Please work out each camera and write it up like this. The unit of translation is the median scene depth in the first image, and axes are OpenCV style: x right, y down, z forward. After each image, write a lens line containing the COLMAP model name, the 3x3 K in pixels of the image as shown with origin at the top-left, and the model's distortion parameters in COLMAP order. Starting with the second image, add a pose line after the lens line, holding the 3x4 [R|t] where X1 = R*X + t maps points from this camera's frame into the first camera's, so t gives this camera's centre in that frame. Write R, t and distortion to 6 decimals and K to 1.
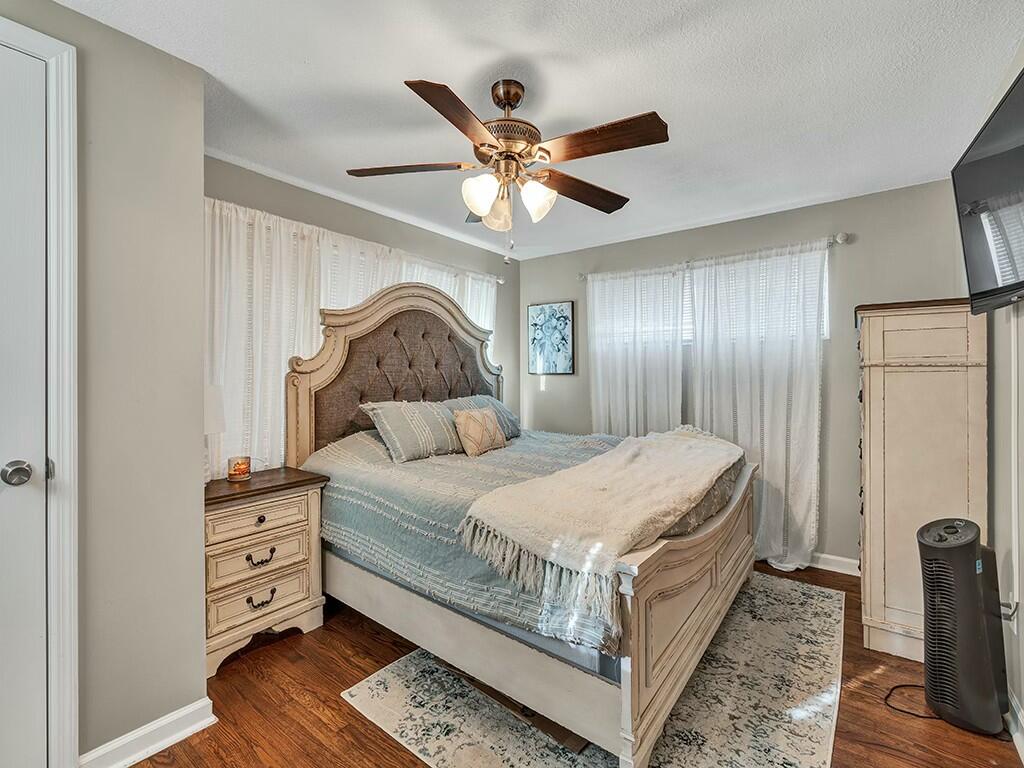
lens RADIAL K [[462.4, 0, 513.6], [0, 462.4, 372.4], [0, 0, 1]] dist [-0.000916, 0.001738]
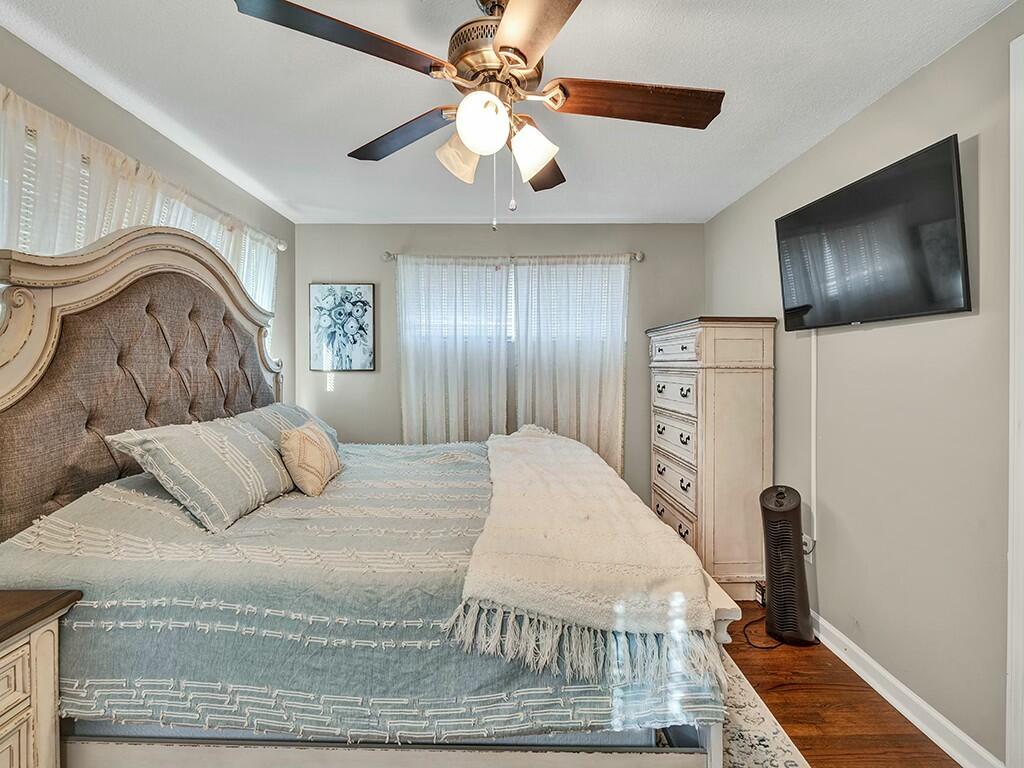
lens RADIAL K [[462.4, 0, 513.6], [0, 462.4, 372.4], [0, 0, 1]] dist [-0.000916, 0.001738]
pose [[0.792947, -0.008355, 0.609234, -0.238292], [-0.005127, 0.999779, 0.020385, -0.015863], [-0.609269, -0.019288, 0.792729, 0.232790]]
